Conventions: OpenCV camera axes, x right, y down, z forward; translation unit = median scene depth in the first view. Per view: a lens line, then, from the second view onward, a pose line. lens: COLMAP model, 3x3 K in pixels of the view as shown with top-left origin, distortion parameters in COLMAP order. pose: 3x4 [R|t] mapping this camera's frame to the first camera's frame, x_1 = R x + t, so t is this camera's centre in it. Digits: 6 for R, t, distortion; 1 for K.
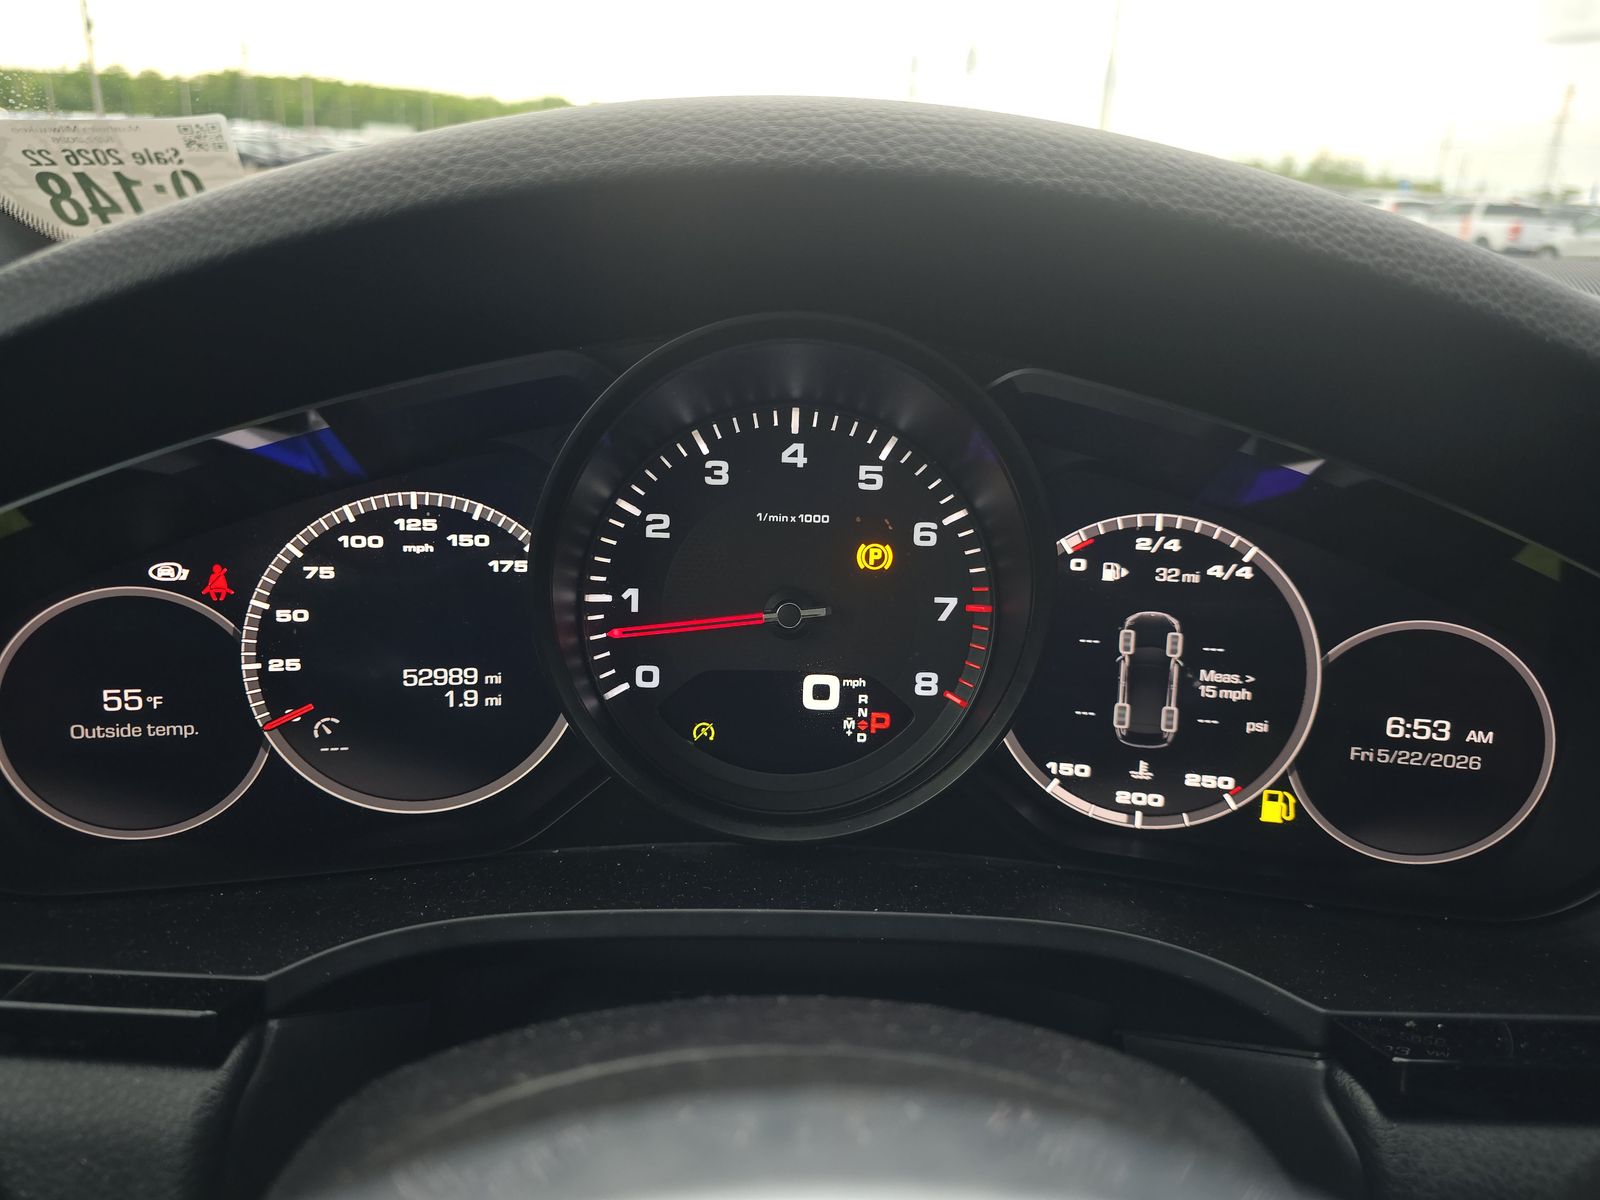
lens RADIAL K [[1038.6, 0, 790.5], [0, 1038.6, 622.3], [0, 0, 1]] dist [0.002002, -0.003427]
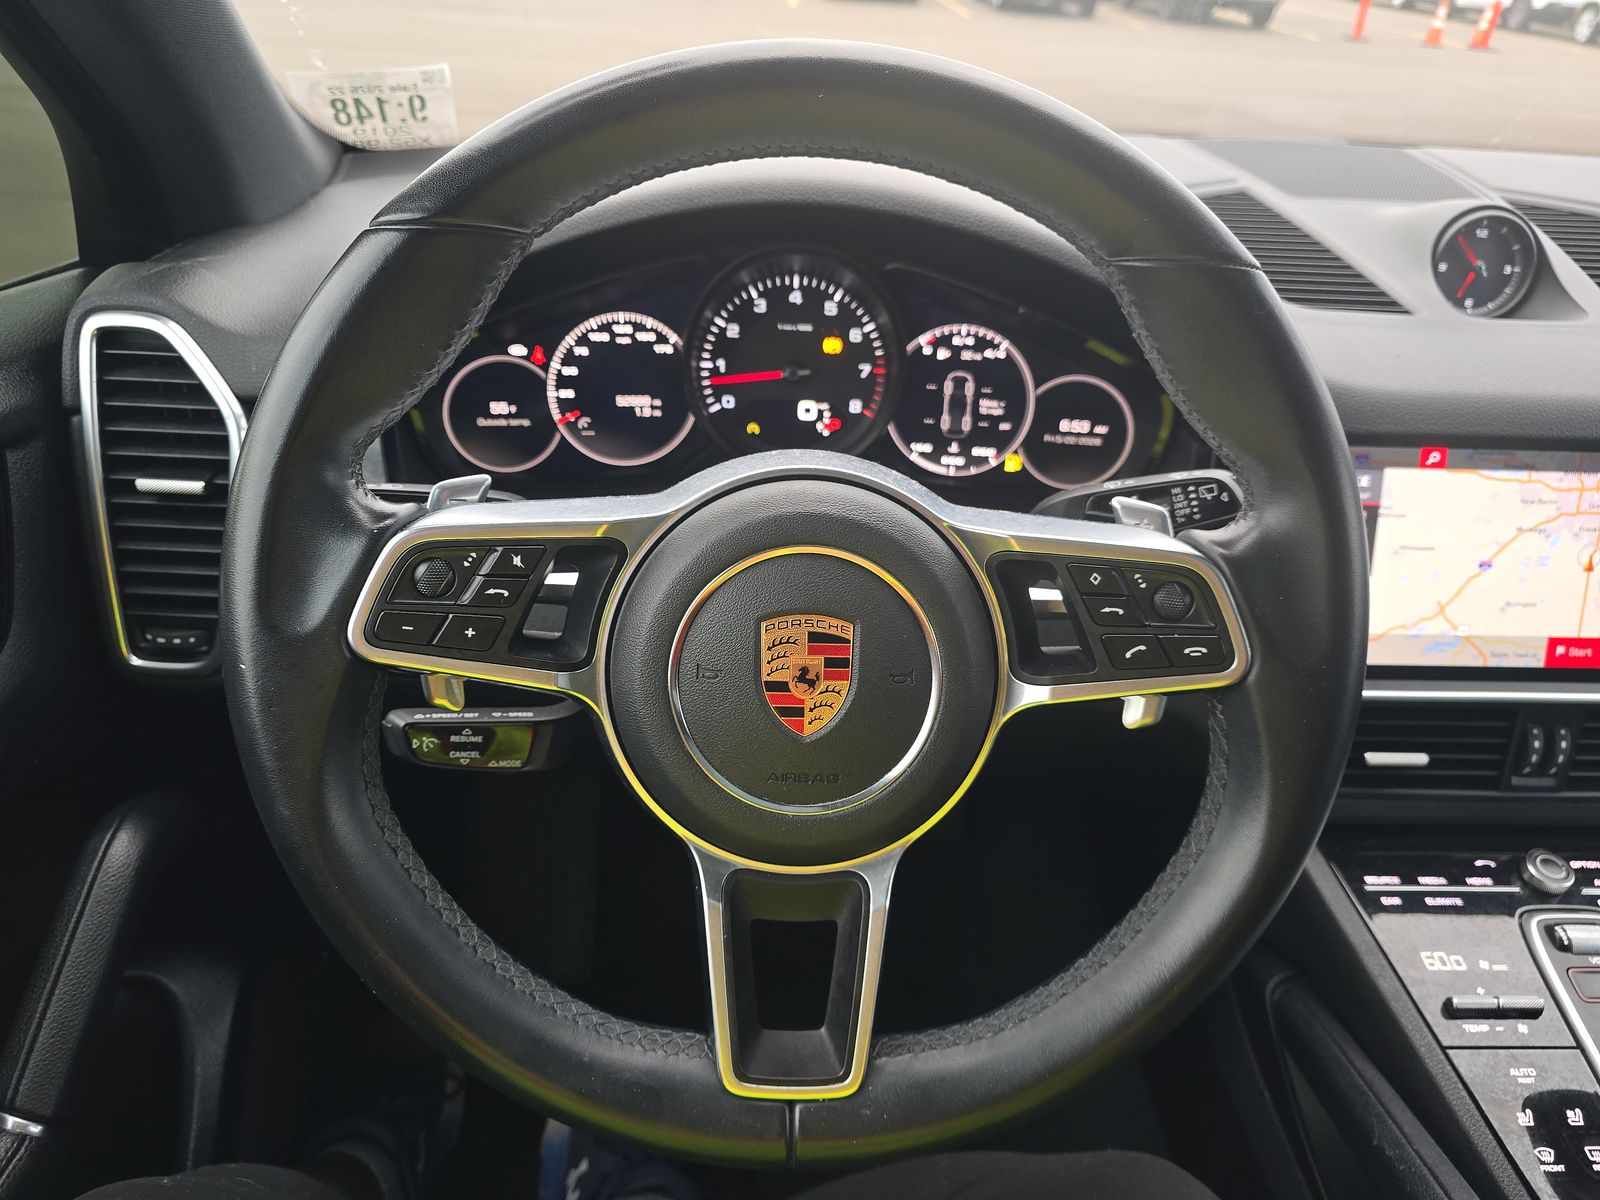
lens RADIAL K [[1058.2, 0, 800.0], [0, 1058.2, 600.0], [0, 0, 1]] dist [0.066783, -0.083286]
pose [[0.999787, 0.001867, 0.020558, -0.031500], [-0.005471, 0.984249, 0.176703, 0.068217], [-0.019905, -0.176778, 0.984050, -1.291916]]
